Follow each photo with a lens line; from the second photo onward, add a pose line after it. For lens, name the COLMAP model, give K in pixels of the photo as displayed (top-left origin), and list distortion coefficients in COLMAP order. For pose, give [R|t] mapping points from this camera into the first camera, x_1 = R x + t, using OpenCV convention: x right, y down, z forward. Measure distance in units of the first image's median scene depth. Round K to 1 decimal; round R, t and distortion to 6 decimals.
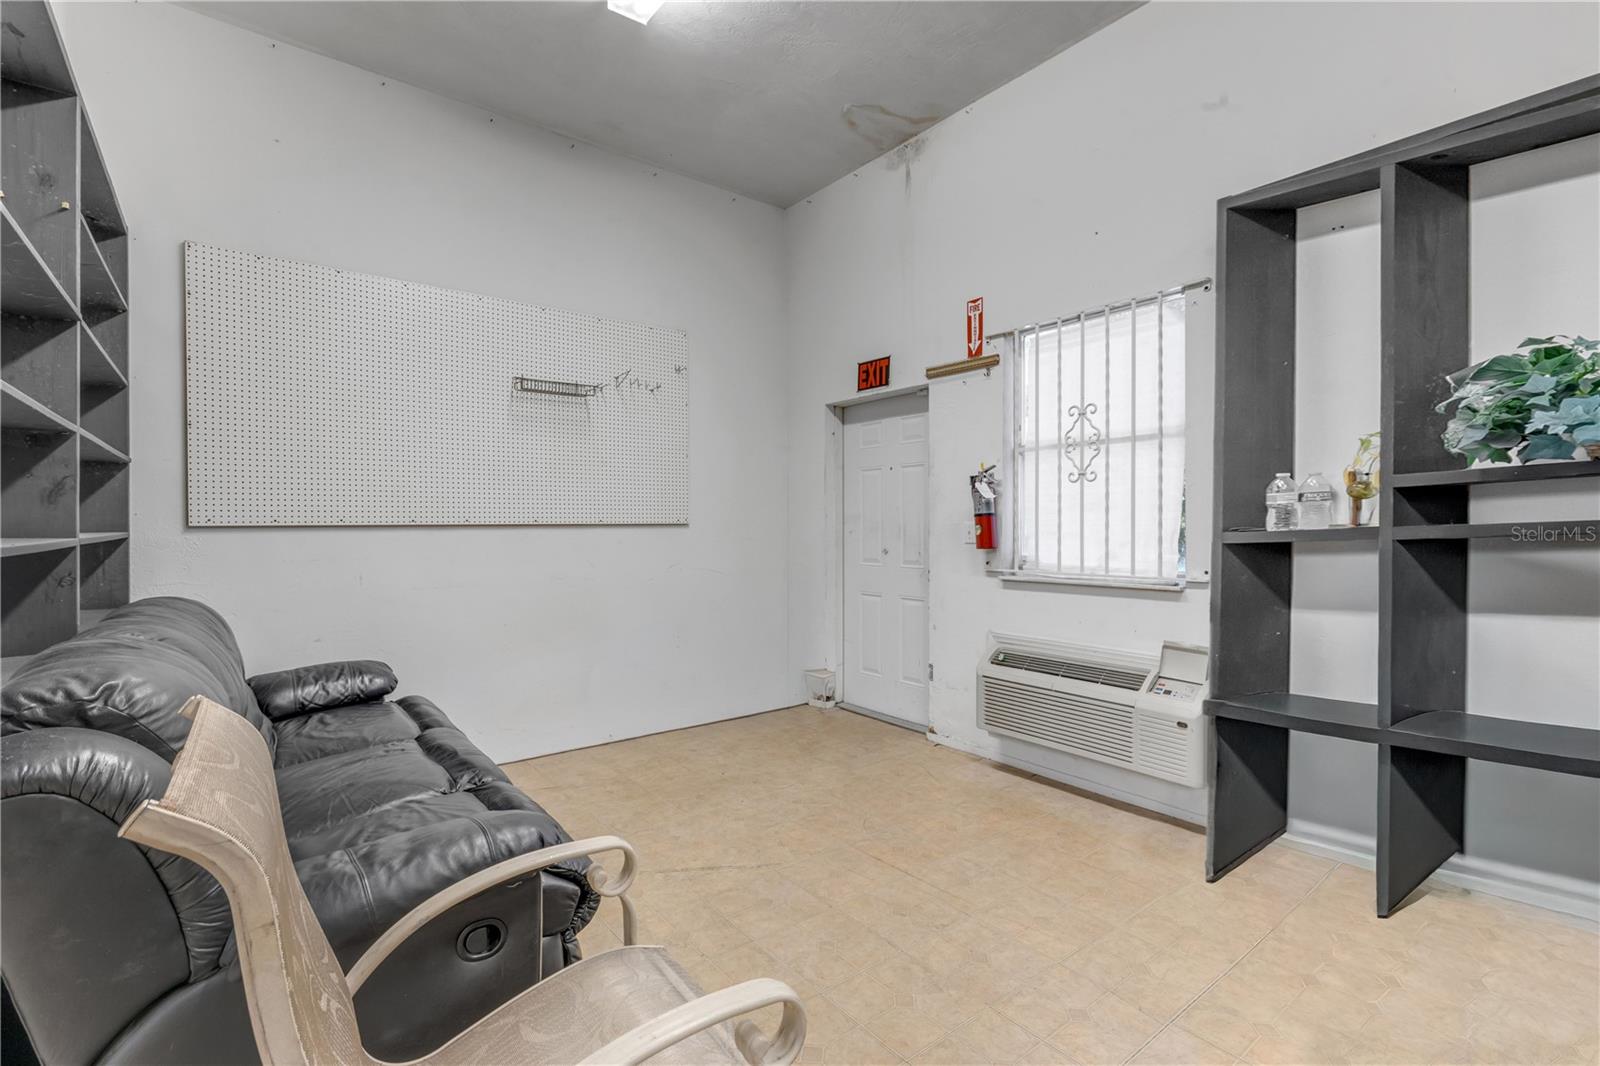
lens RADIAL K [[720.0, 0, 805.4], [0, 720.0, 530.8], [0, 0, 1]] dist [0.000264, 0.000646]
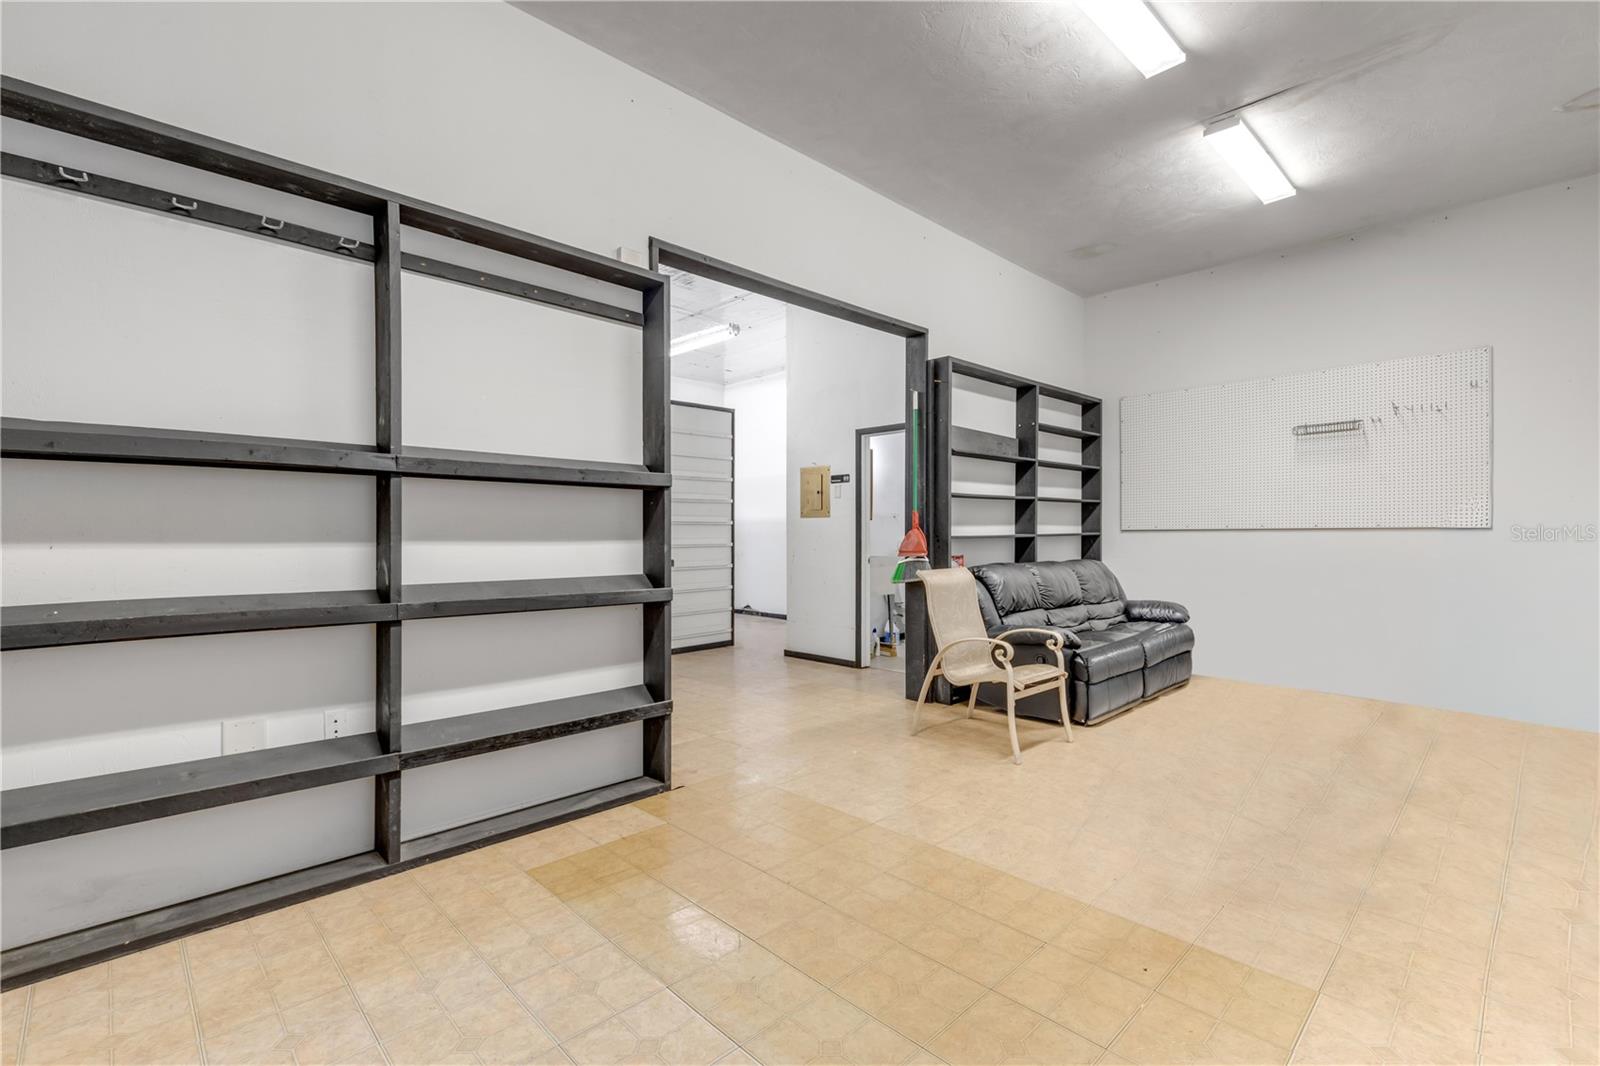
lens RADIAL K [[720.0, 0, 797.2], [0, 720.0, 533.4], [0, 0, 1]] dist [0.000264, 0.000646]
pose [[0.095642, 0.000368, -0.995416, 1.262935], [-0.009810, 0.999952, -0.000573, 0.011569], [0.995367, 0.009820, 0.095641, -0.183126]]
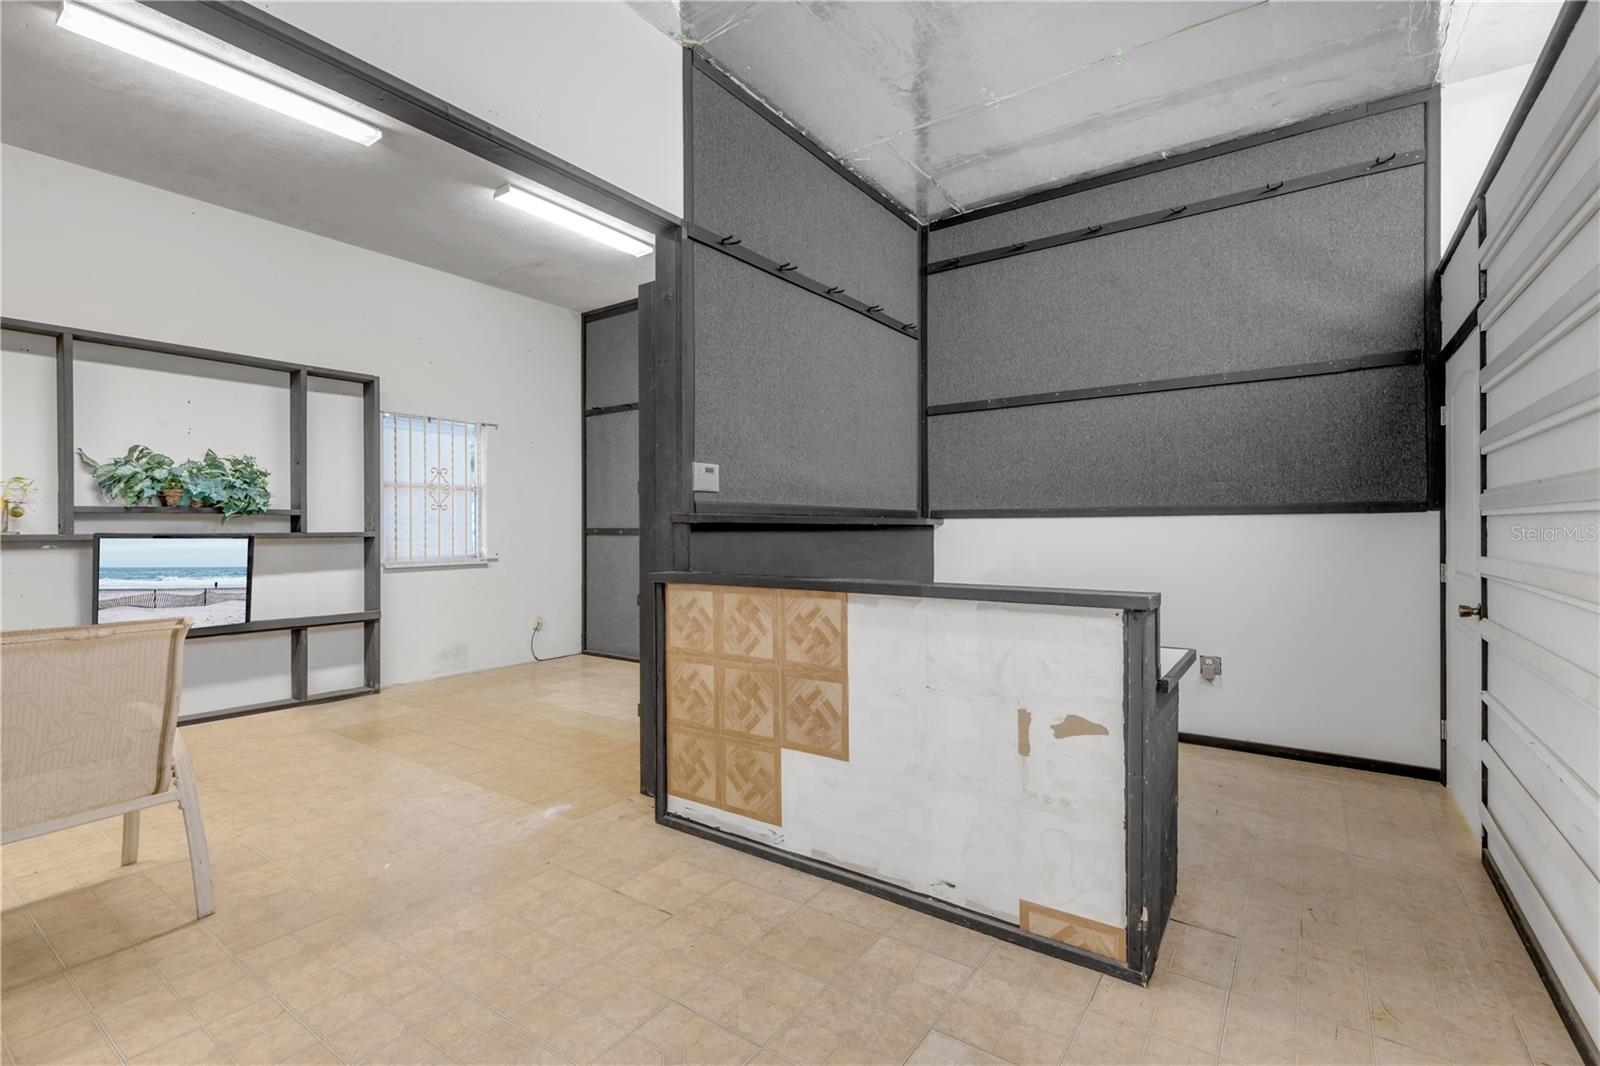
lens RADIAL K [[720.0, 0, 795.4], [0, 720.0, 522.1], [0, 0, 1]] dist [0.000264, 0.000646]
pose [[-0.272520, 0.005918, 0.962132, -1.131969], [0.013064, 0.999912, -0.002450, -0.008472], [-0.962061, 0.011901, -0.272573, -0.196706]]
